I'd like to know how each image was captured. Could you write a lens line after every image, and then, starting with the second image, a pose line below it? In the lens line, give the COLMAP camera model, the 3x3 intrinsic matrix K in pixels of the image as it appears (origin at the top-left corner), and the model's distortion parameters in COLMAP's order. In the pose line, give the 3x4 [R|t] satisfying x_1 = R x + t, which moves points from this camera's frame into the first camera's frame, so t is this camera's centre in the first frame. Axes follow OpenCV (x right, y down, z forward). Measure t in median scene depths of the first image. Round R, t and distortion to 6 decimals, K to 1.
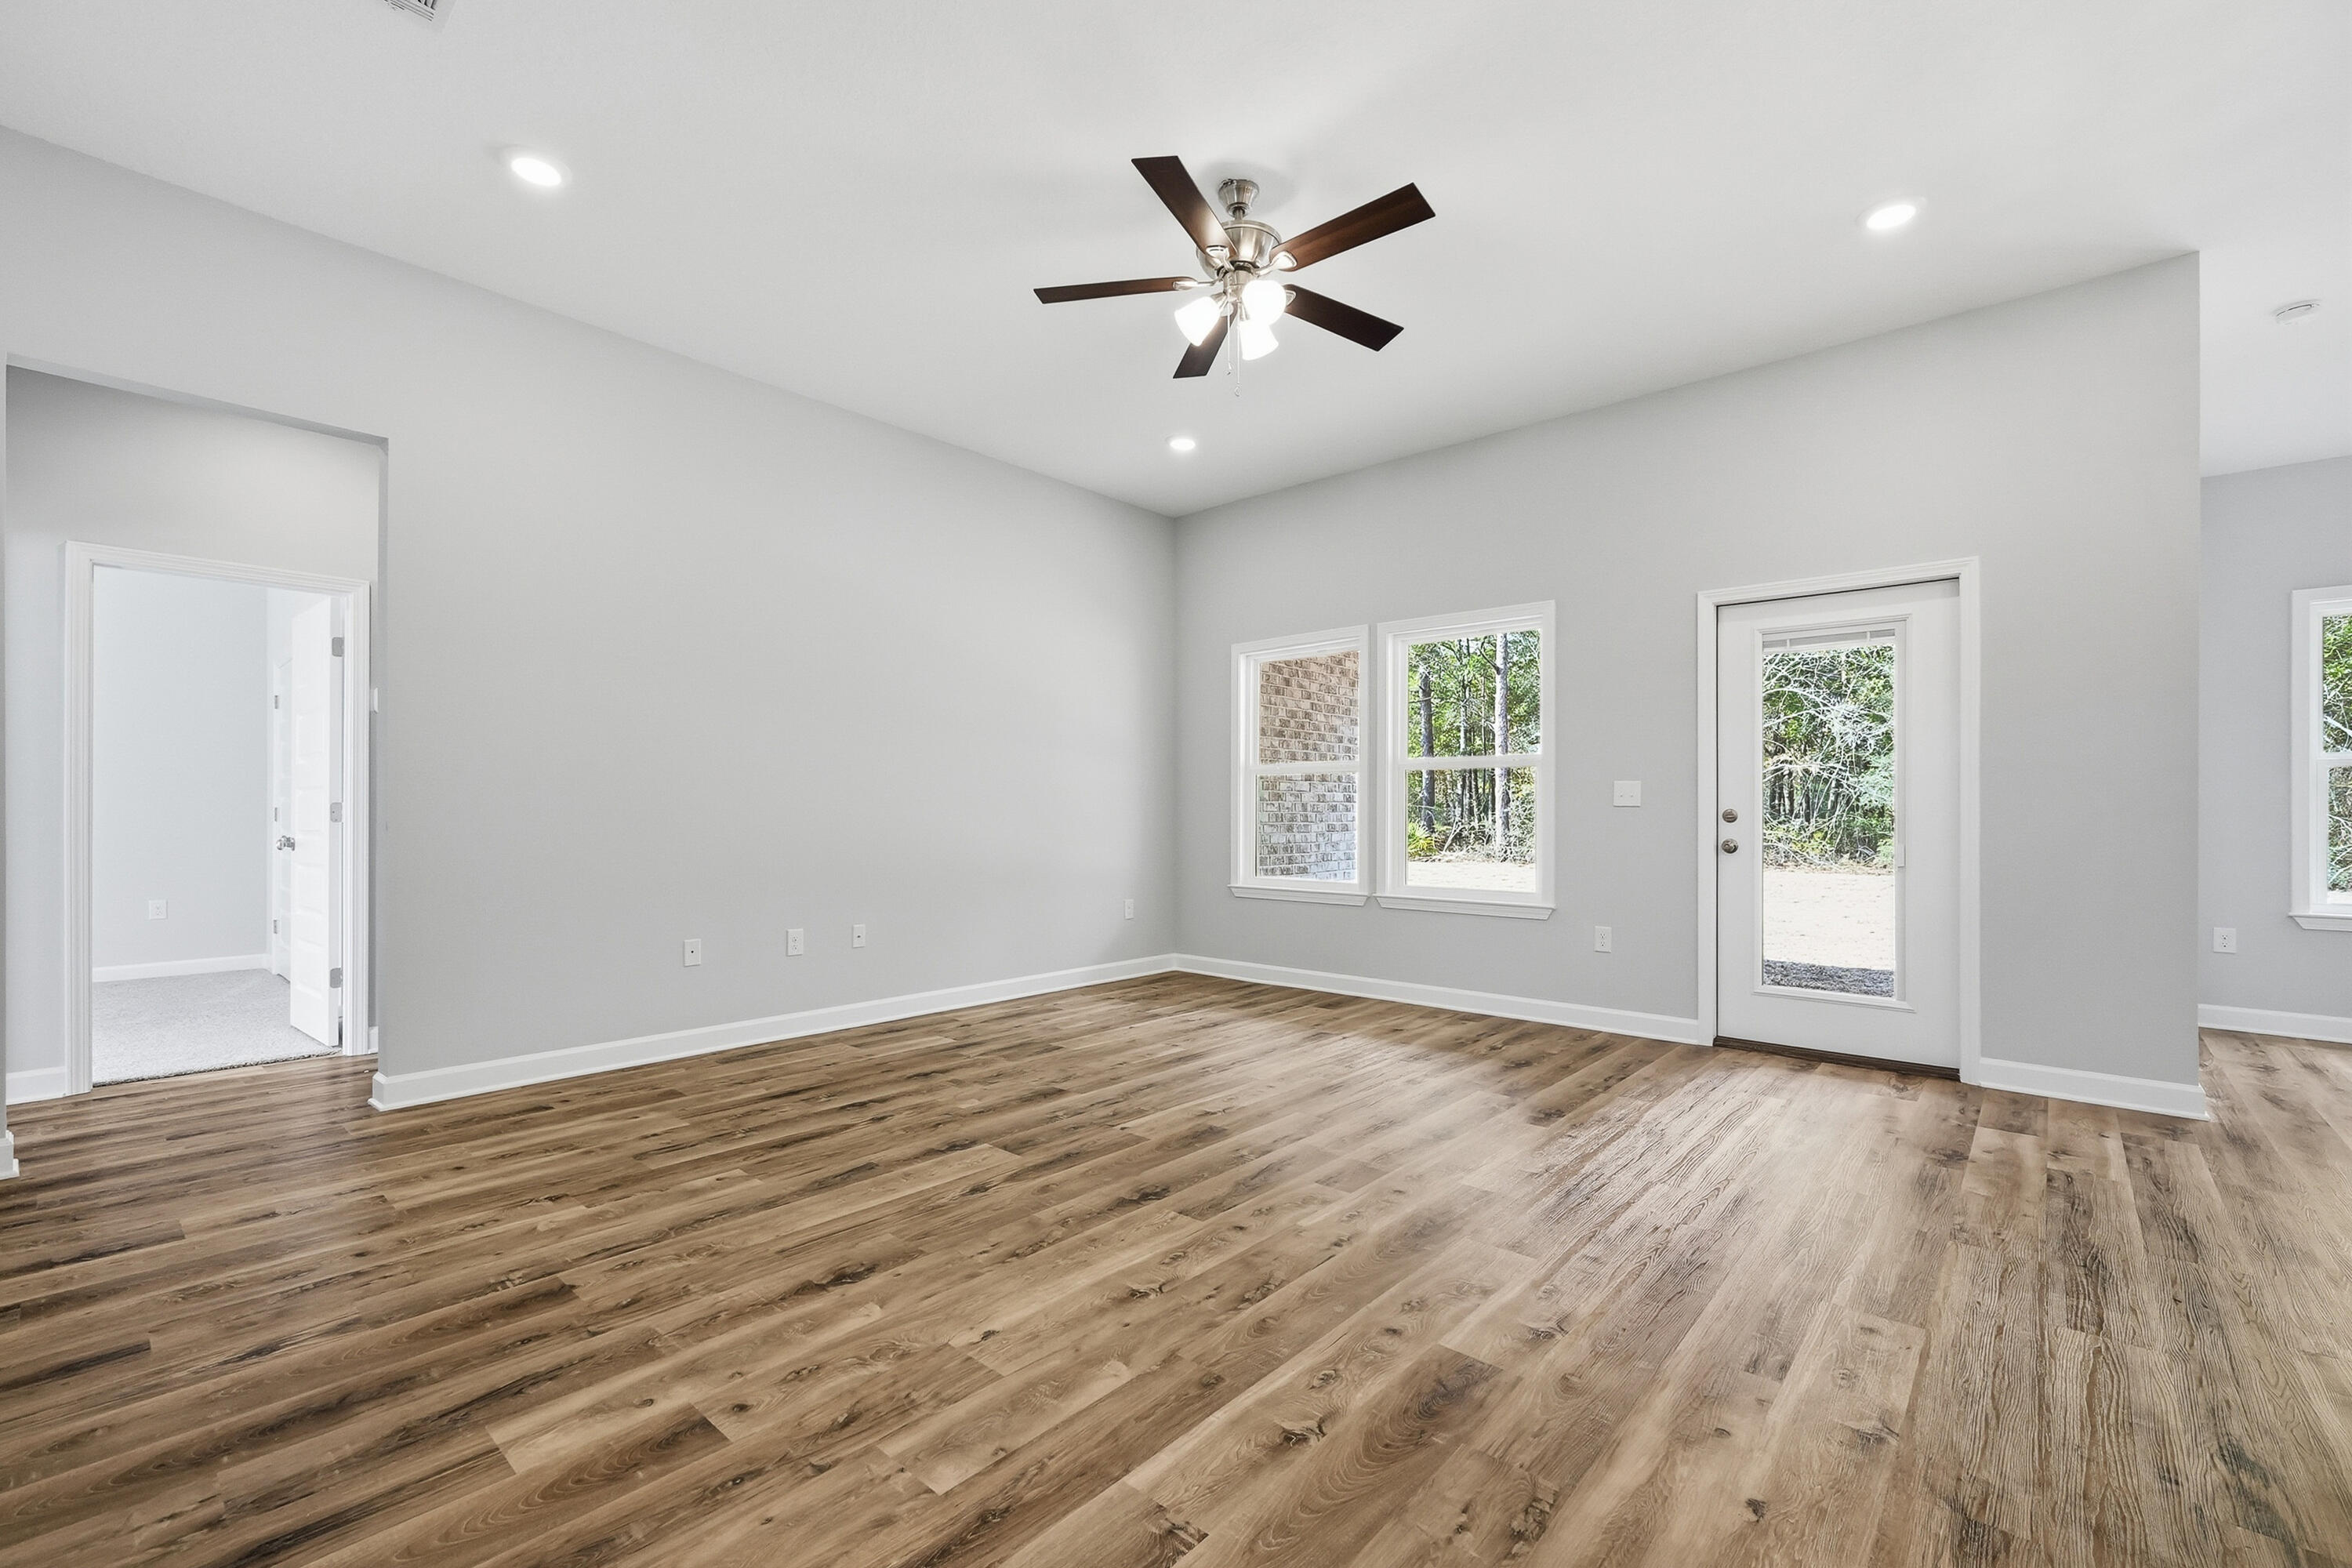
lens RADIAL K [[998.0, 0, 1181.5], [0, 998.0, 796.8], [0, 0, 1]] dist [0.002989, 0.000022]
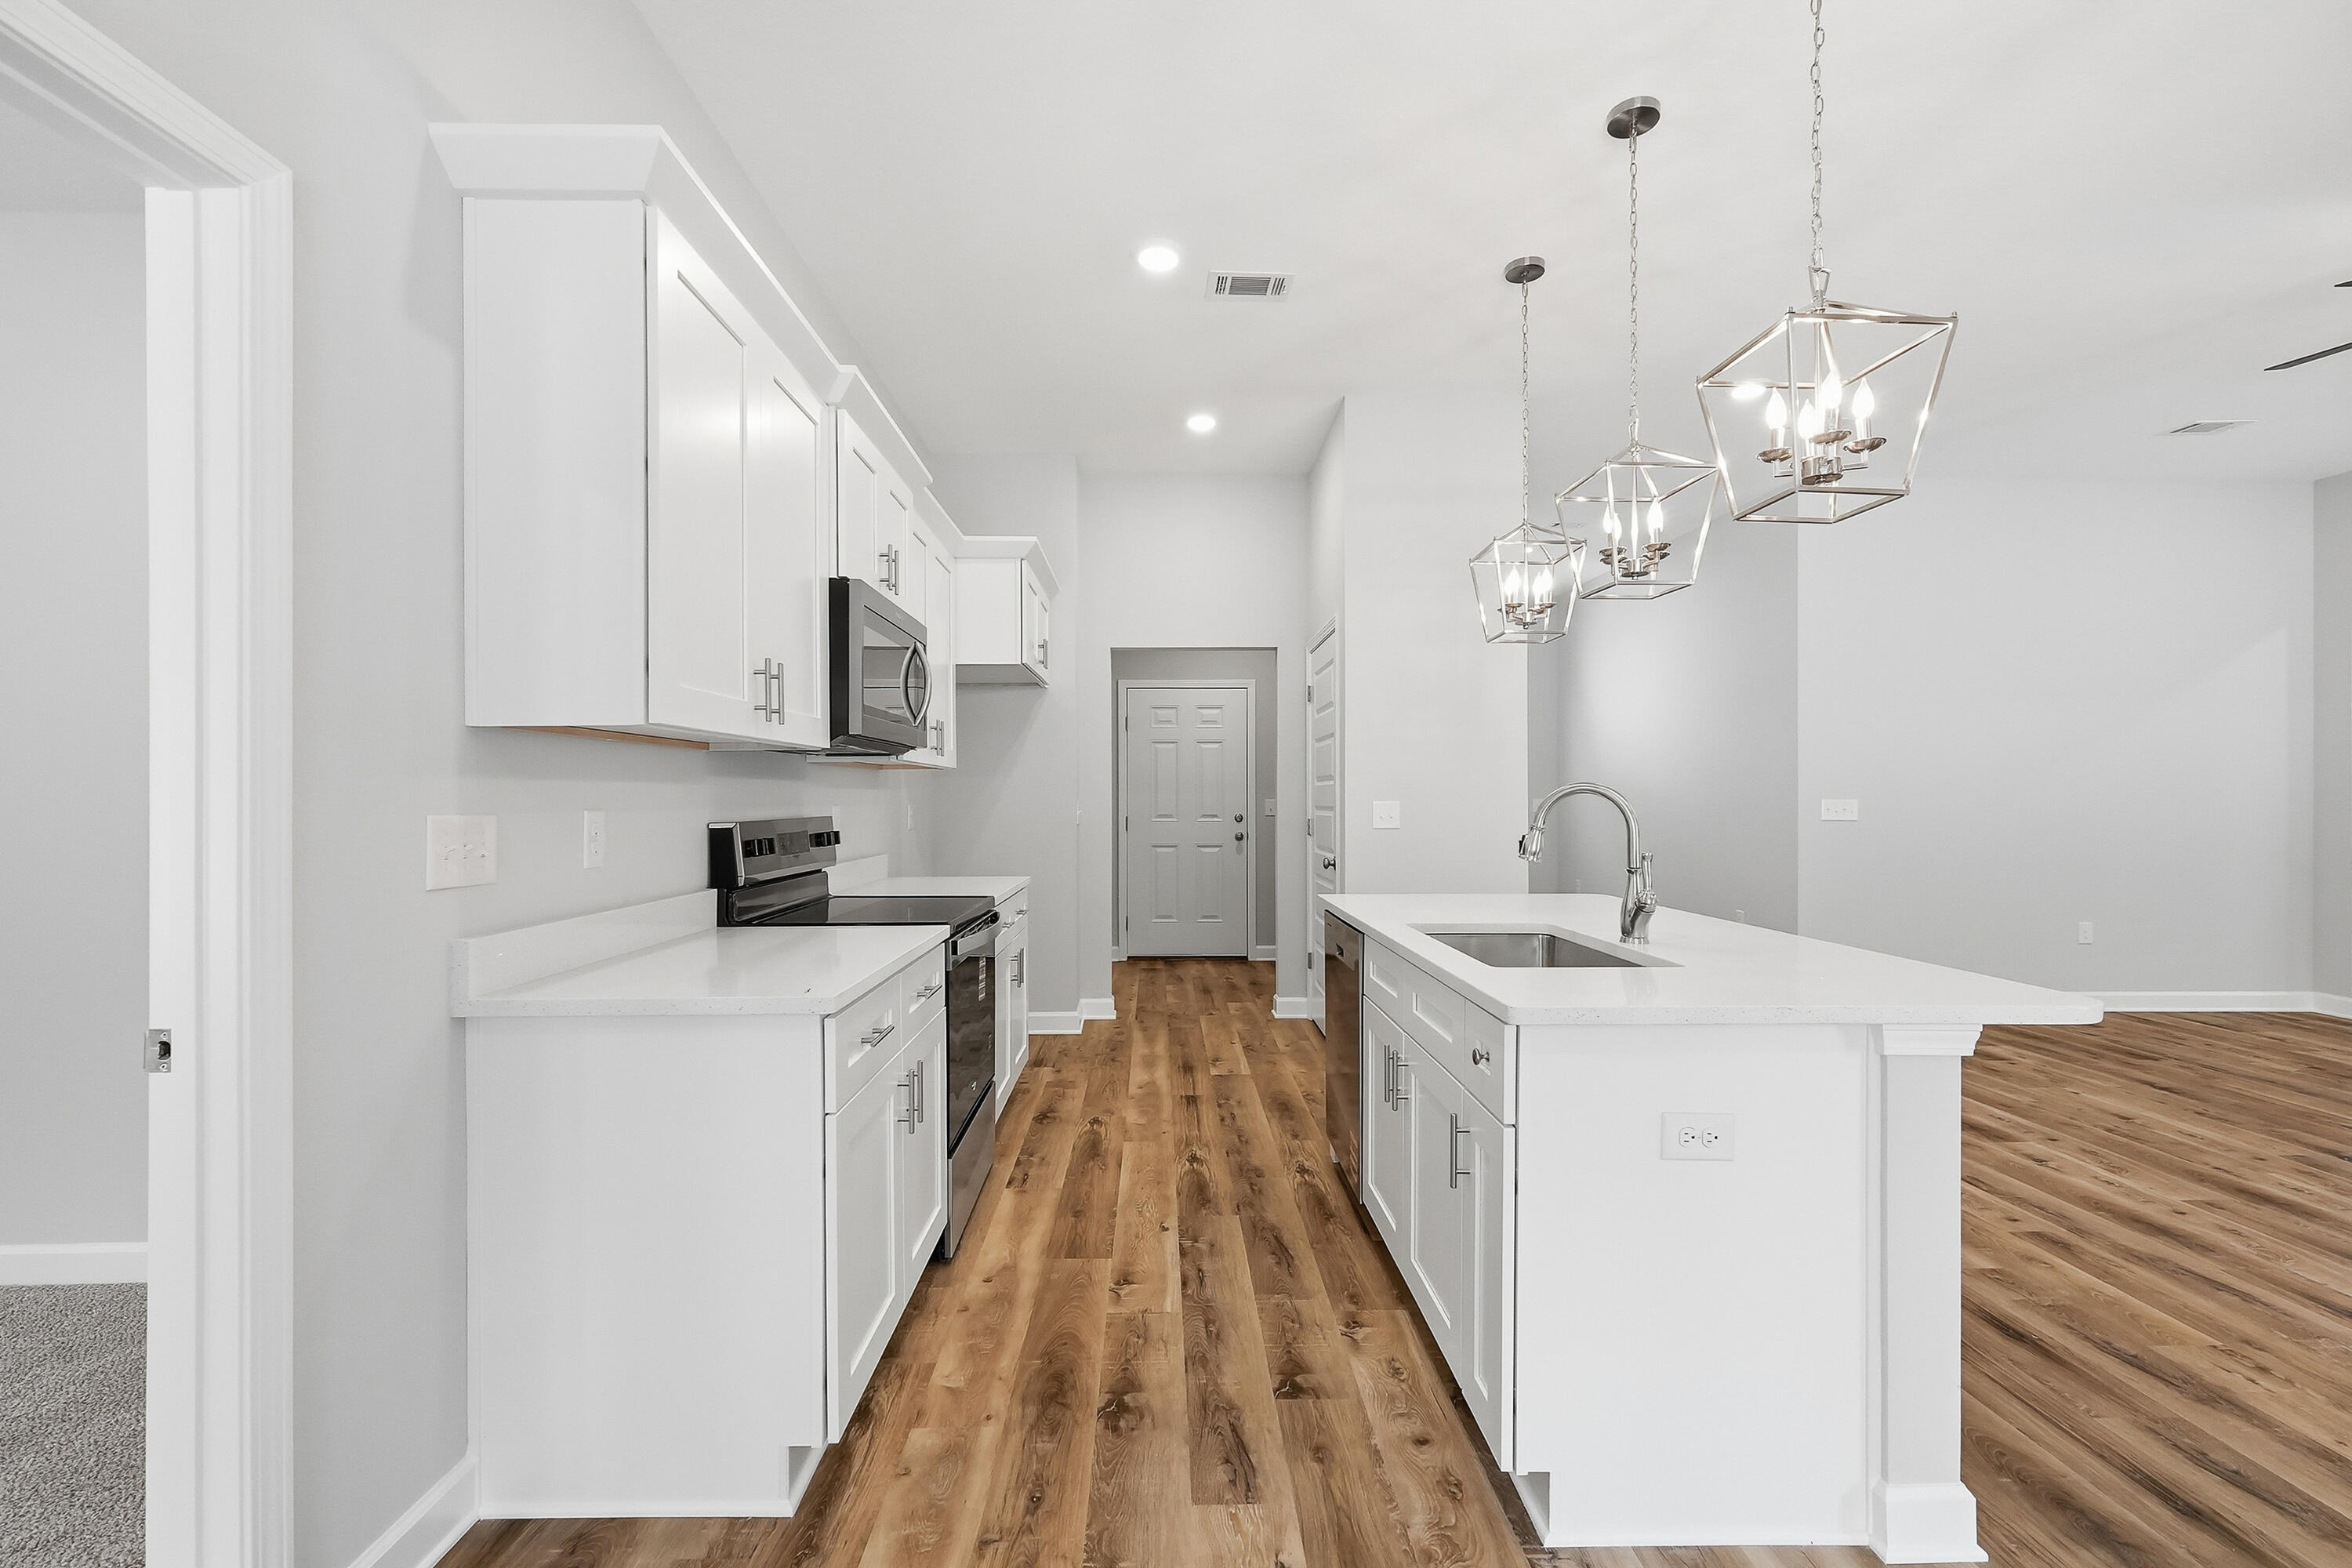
lens RADIAL K [[998.0, 0, 1181.5], [0, 998.0, 796.8], [0, 0, 1]] dist [0.002989, 0.000022]
pose [[-0.724855, 0.003899, -0.688890, 1.952733], [0.011484, 0.999913, -0.006425, -0.060471], [0.688806, -0.012568, -0.724837, 0.941950]]
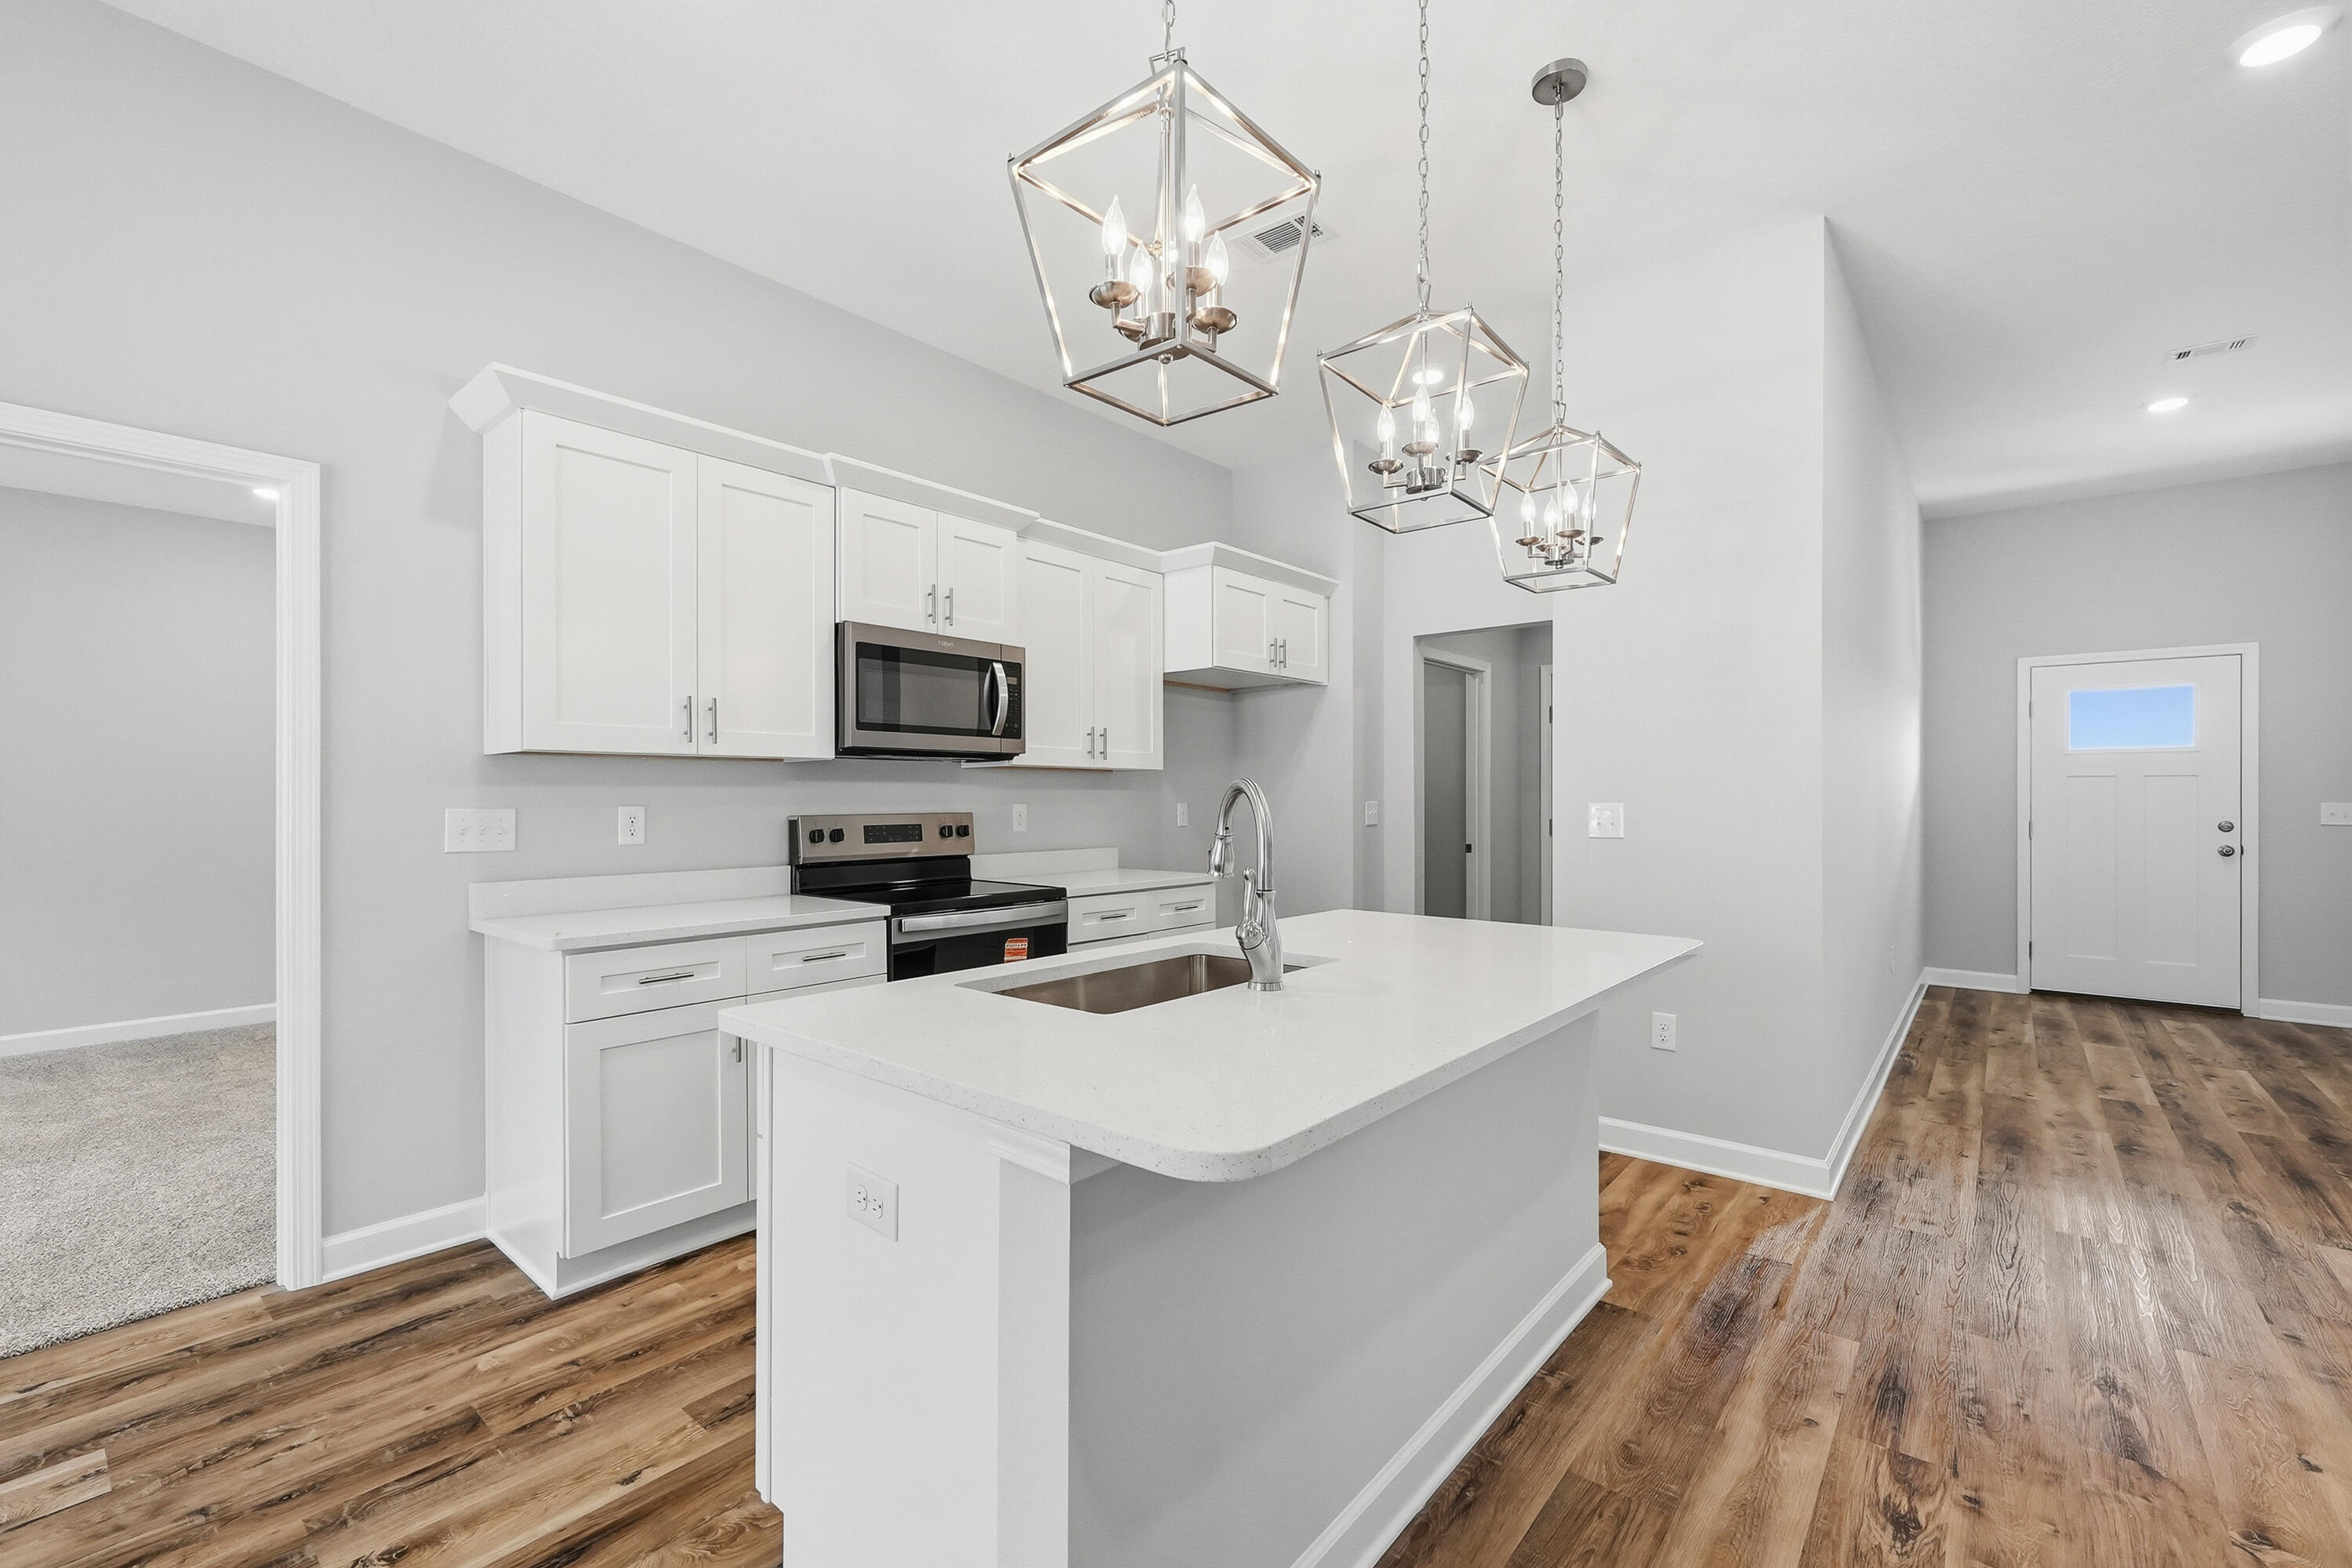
lens RADIAL K [[998.0, 0, 1181.5], [0, 998.0, 796.8], [0, 0, 1]] dist [0.002989, 0.000022]
pose [[-0.999094, 0.001251, -0.042538, 1.155137], [0.001671, 0.999950, -0.009841, -0.057840], [0.042524, -0.009903, -0.999046, 1.245918]]
